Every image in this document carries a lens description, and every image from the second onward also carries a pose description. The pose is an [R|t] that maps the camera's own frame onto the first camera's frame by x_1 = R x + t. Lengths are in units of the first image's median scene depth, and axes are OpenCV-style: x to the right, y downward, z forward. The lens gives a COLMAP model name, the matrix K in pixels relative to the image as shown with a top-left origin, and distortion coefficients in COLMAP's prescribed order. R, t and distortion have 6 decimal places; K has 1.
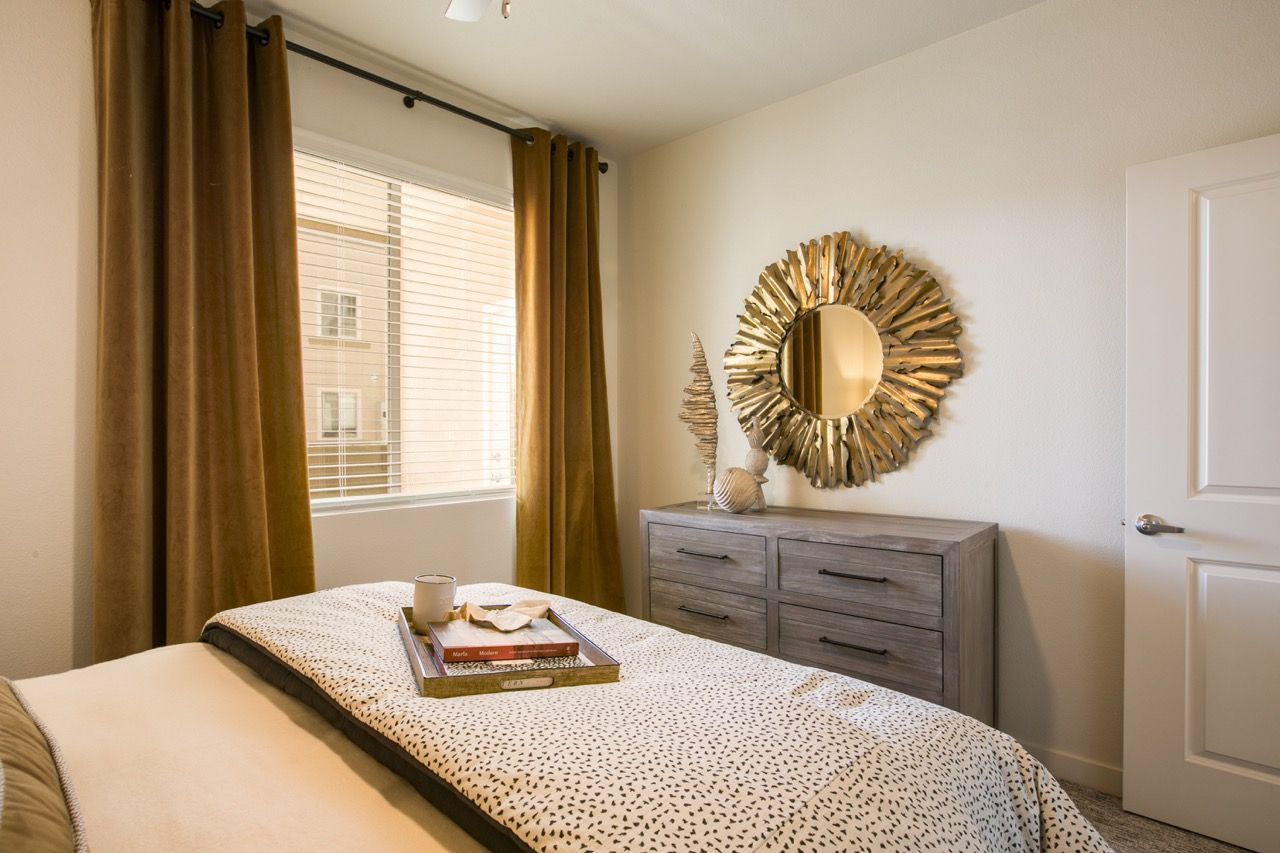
lens RADIAL K [[659.4, 0, 662.8], [0, 659.4, 430.3], [0, 0, 1]] dist [-0.000455, 0.000449]
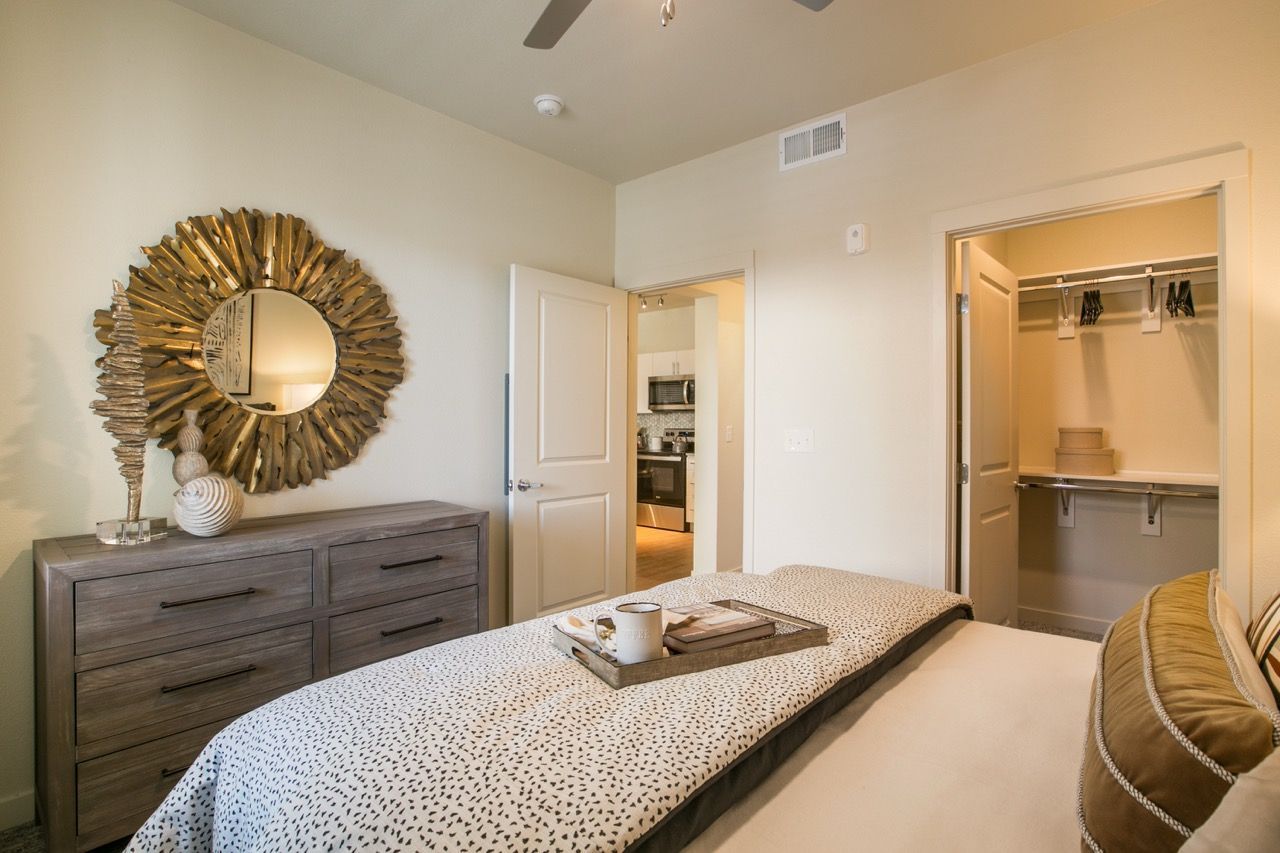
lens RADIAL K [[614.1, 0, 640.0], [0, 614.1, 426.5], [0, 0, 1]] dist [-0.049445, 0.017316]
pose [[0.009284, -0.001883, 0.999955, -0.638660], [-0.002500, 0.999995, 0.001906, -0.005222], [-0.999954, -0.002518, 0.009280, 0.551913]]
